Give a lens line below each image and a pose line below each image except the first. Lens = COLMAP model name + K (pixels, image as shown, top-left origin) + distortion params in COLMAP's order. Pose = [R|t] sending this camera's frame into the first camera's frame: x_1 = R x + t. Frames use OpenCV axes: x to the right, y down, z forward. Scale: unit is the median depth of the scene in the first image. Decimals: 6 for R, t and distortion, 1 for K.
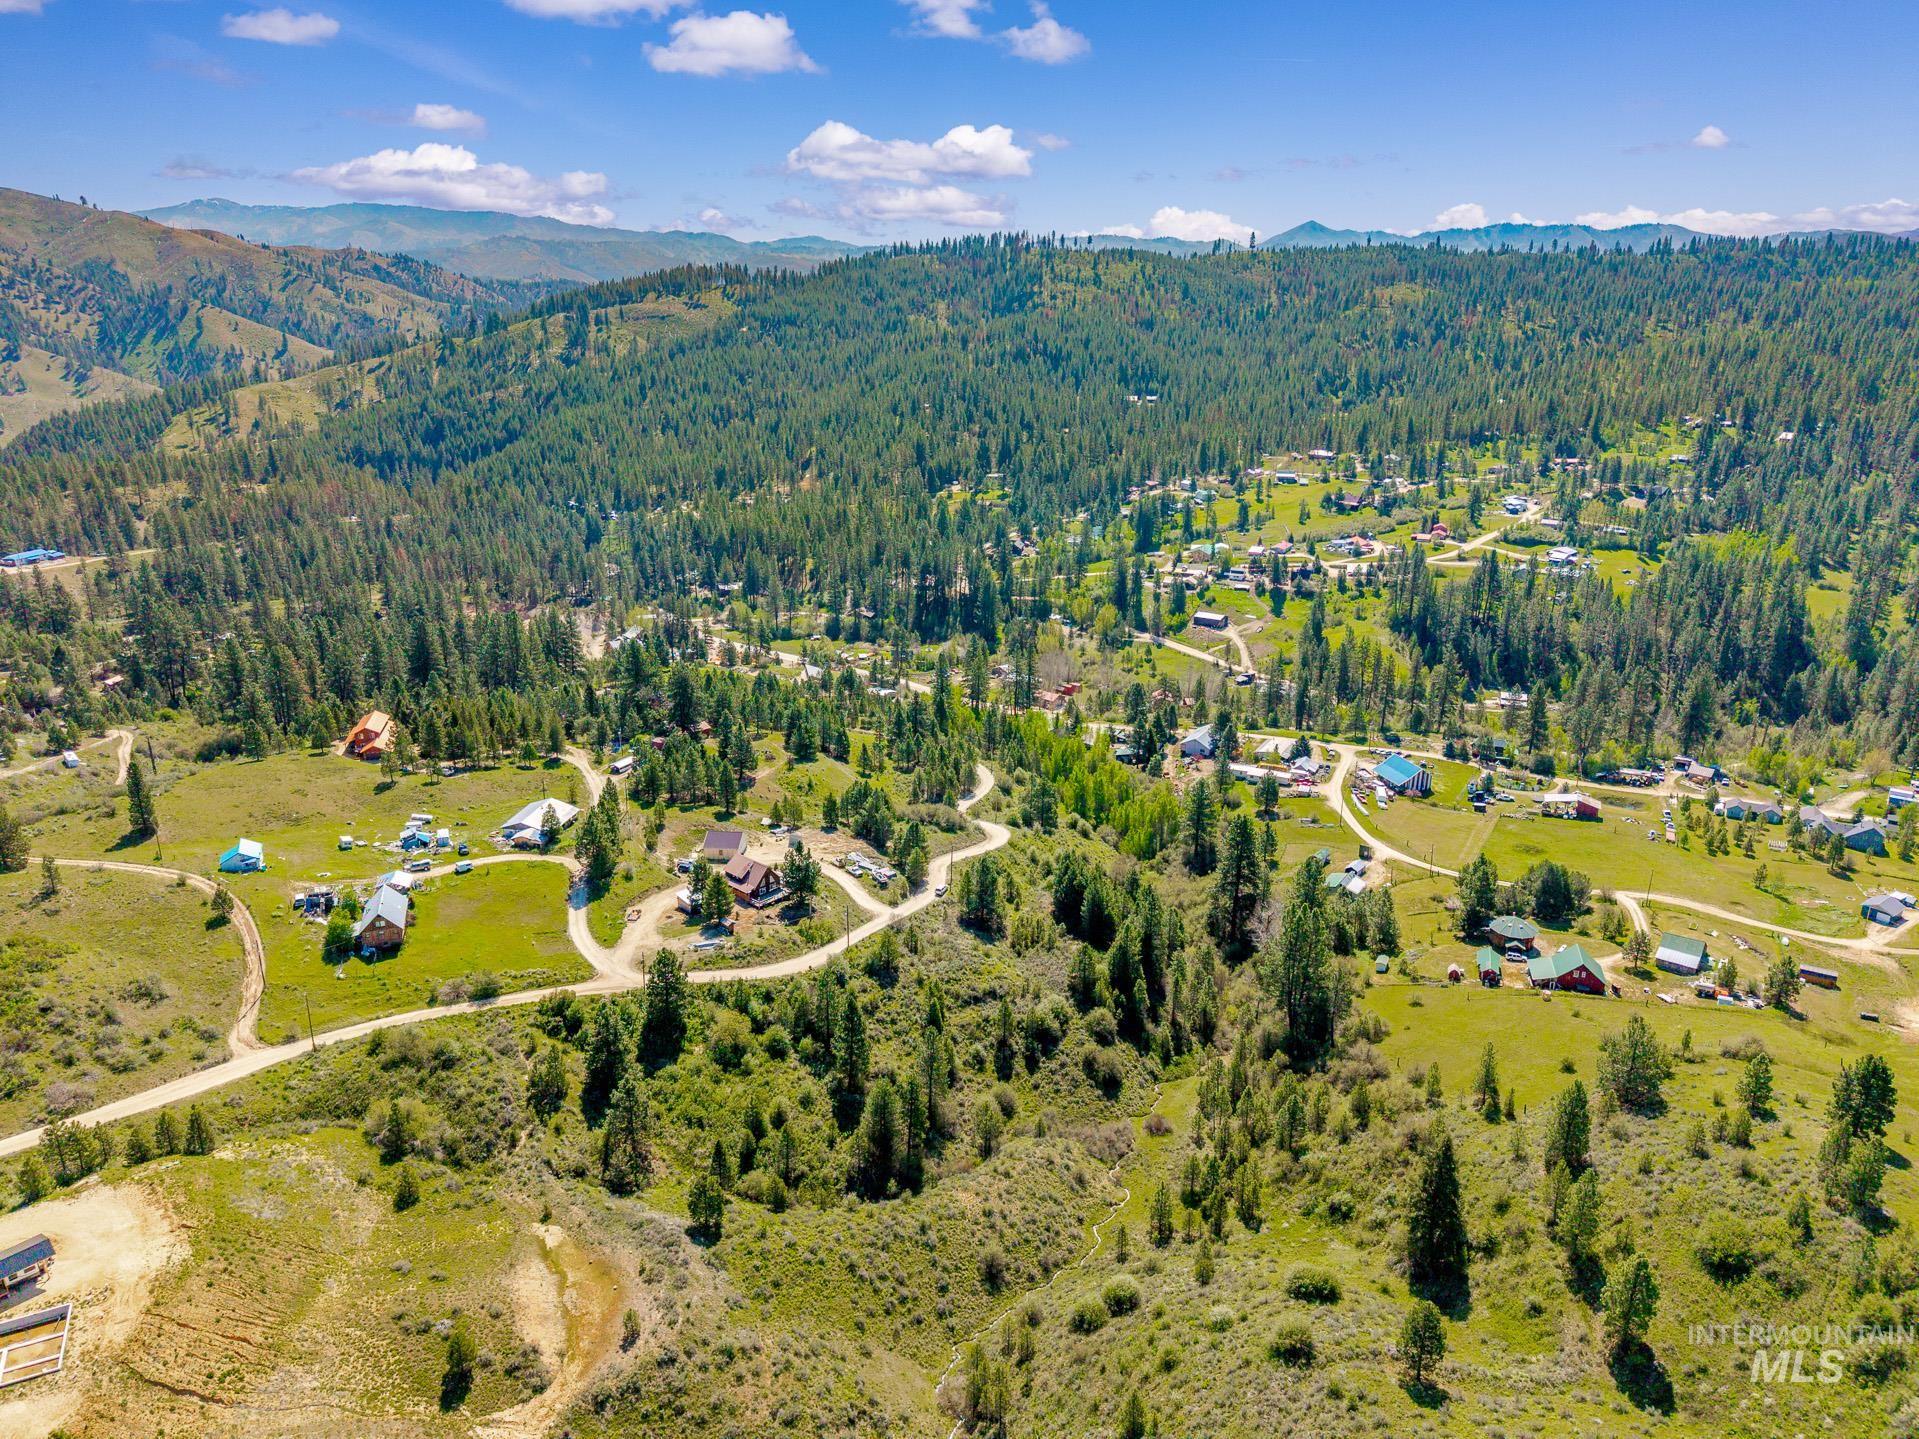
lens RADIAL K [[1285.2, 0, 959.5], [0, 1285.2, 722.4], [0, 0, 1]] dist [0.026552, -0.028433]
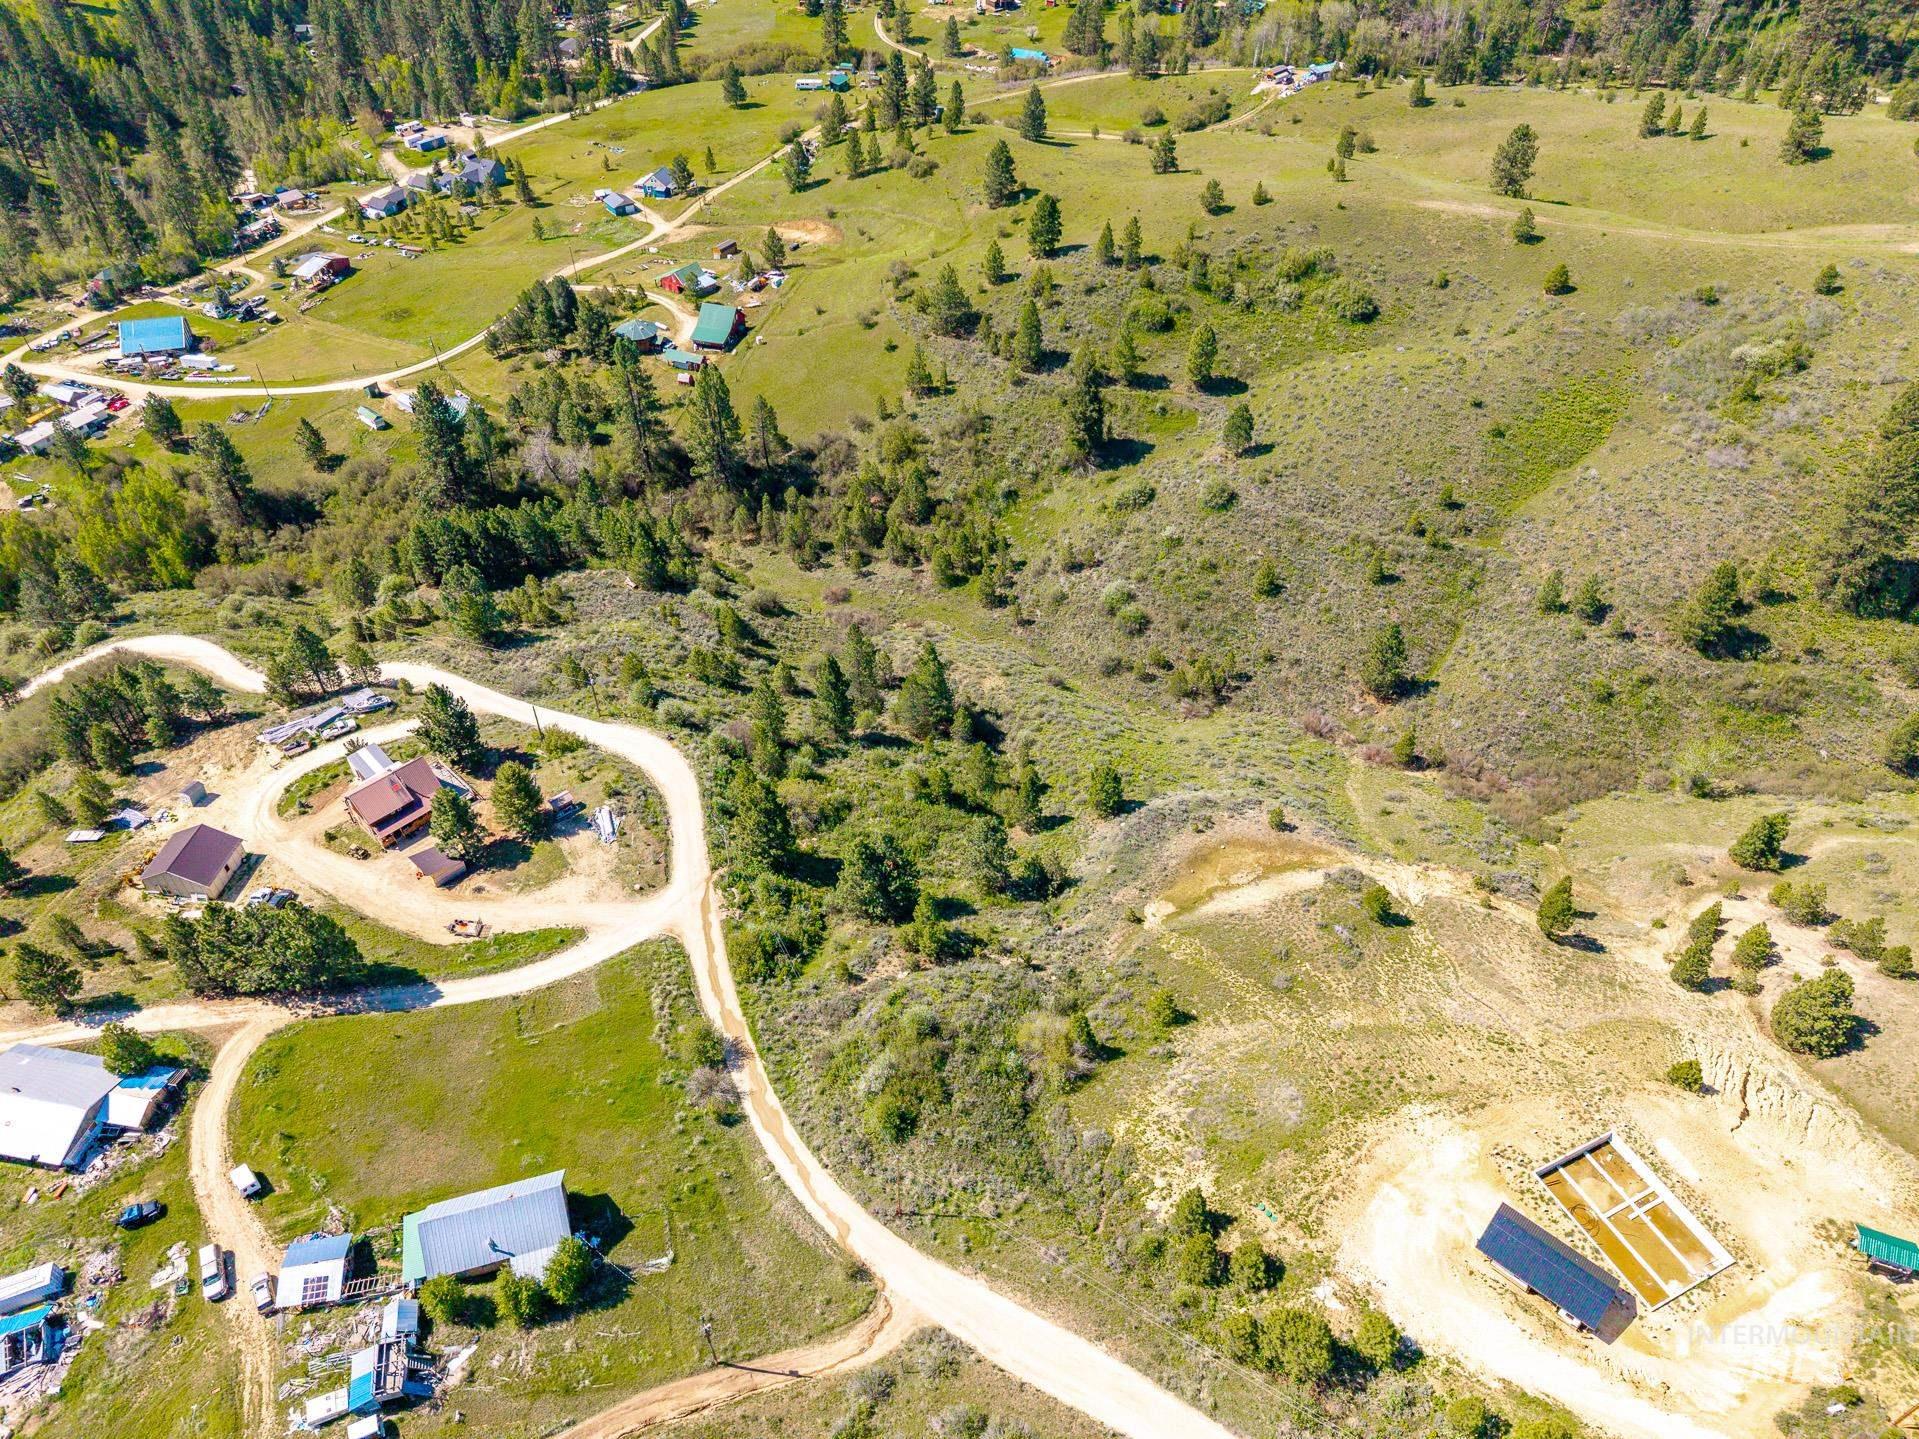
lens RADIAL K [[1285.2, 0, 959.5], [0, 1285.2, 722.4], [0, 0, 1]] dist [0.026552, -0.028433]
pose [[0.017617, -0.677197, 0.735591, -0.649921], [0.313113, 0.702436, 0.639175, -0.241826], [-0.949553, 0.219062, 0.224414, 0.642213]]
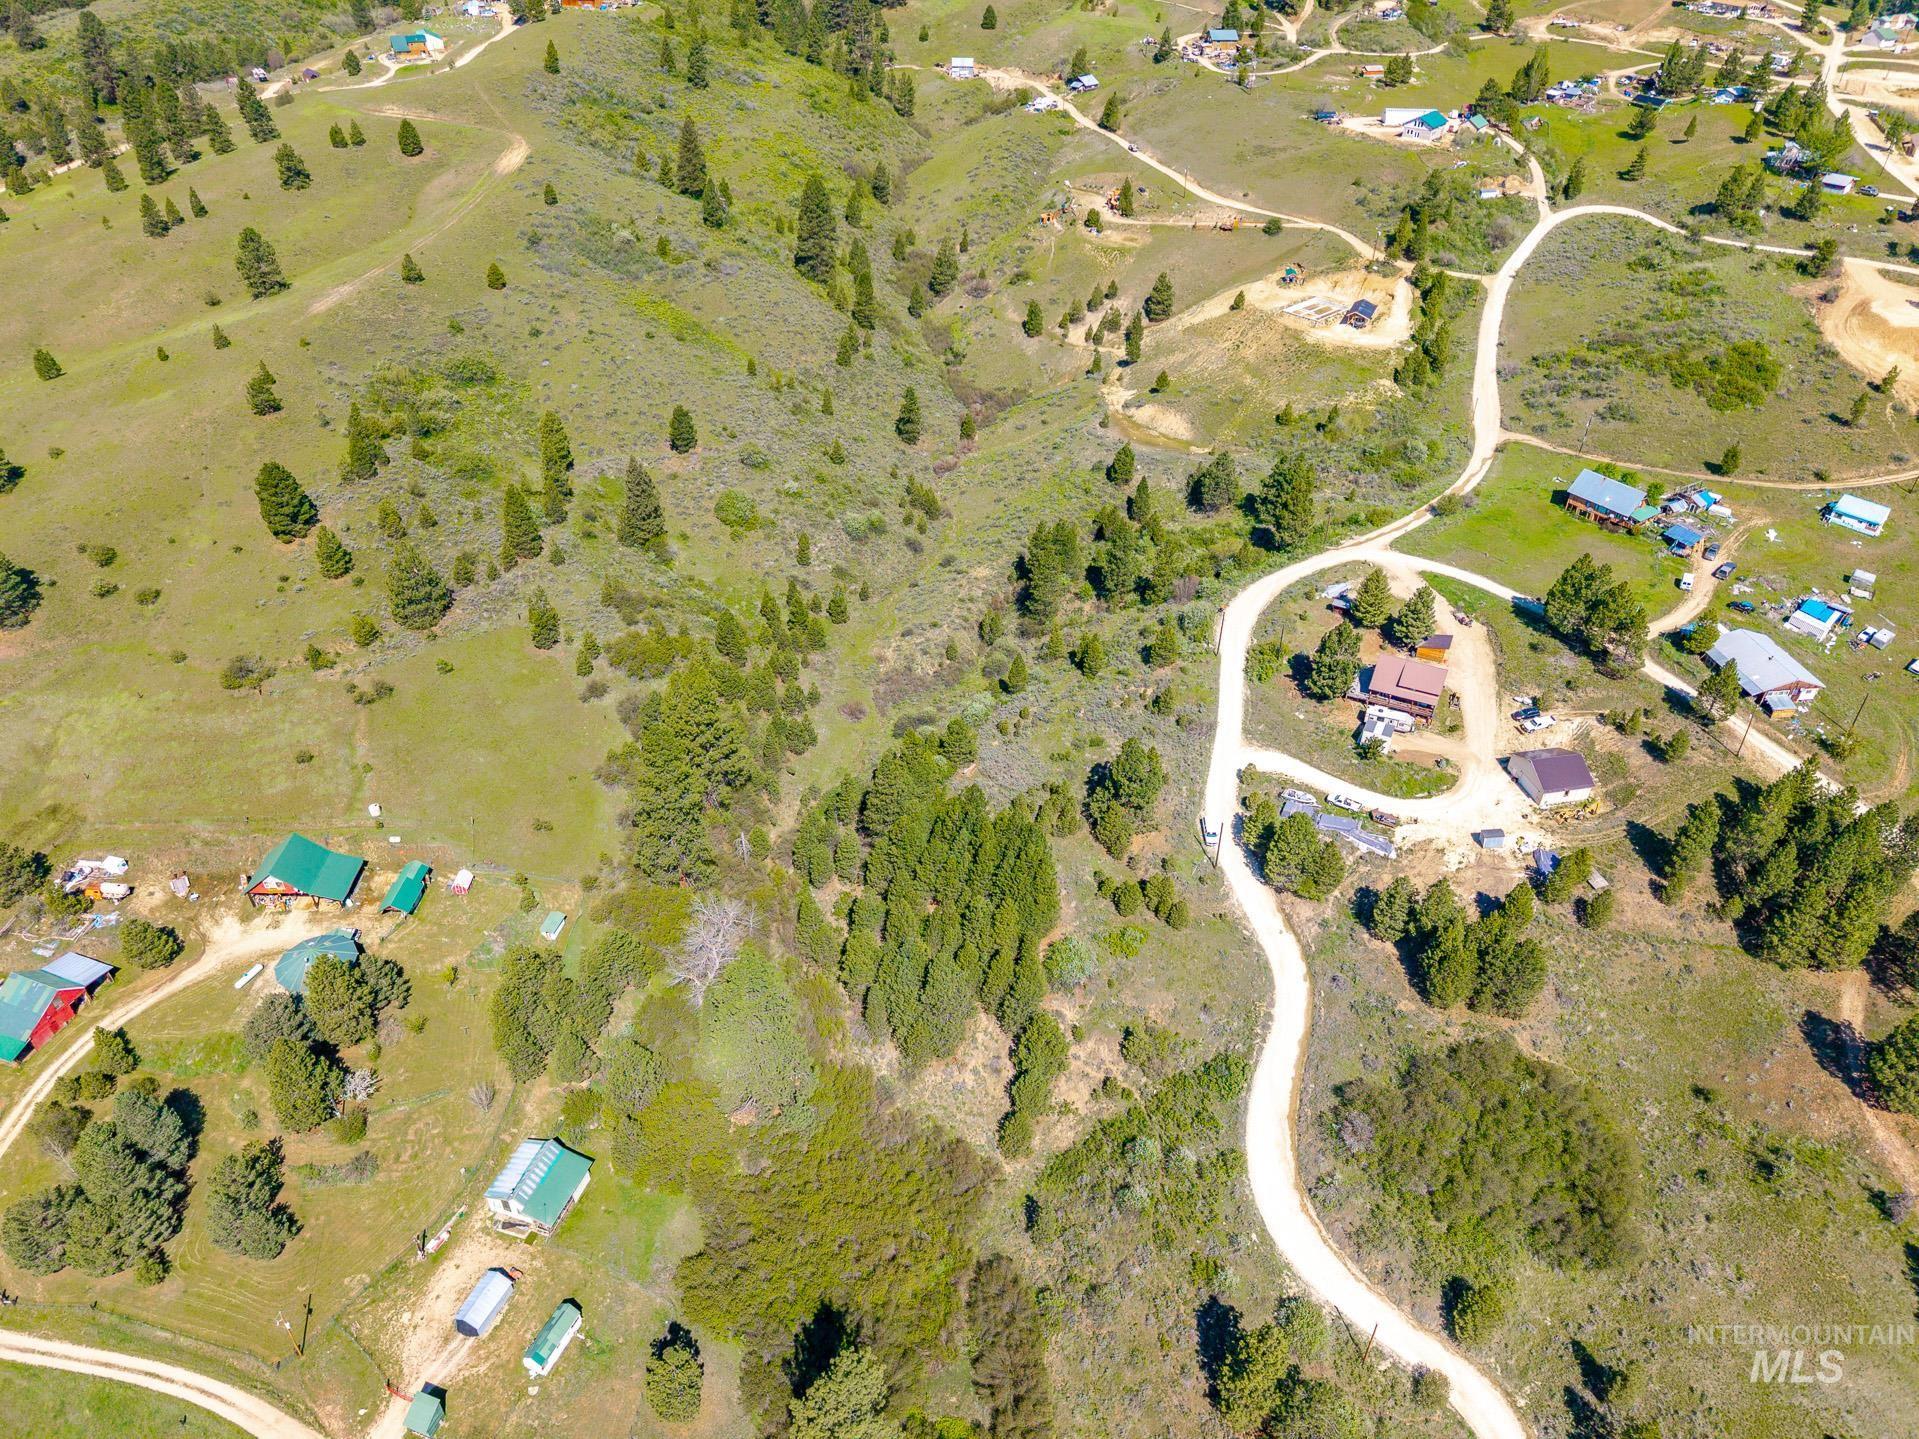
lens RADIAL K [[1285.2, 0, 959.5], [0, 1285.2, 722.4], [0, 0, 1]] dist [0.026552, -0.028433]
pose [[-0.956628, 0.156924, -0.245433, 0.302705], [-0.111531, 0.581023, 0.806209, -0.484334], [0.269116, 0.798616, -0.538321, 1.476344]]
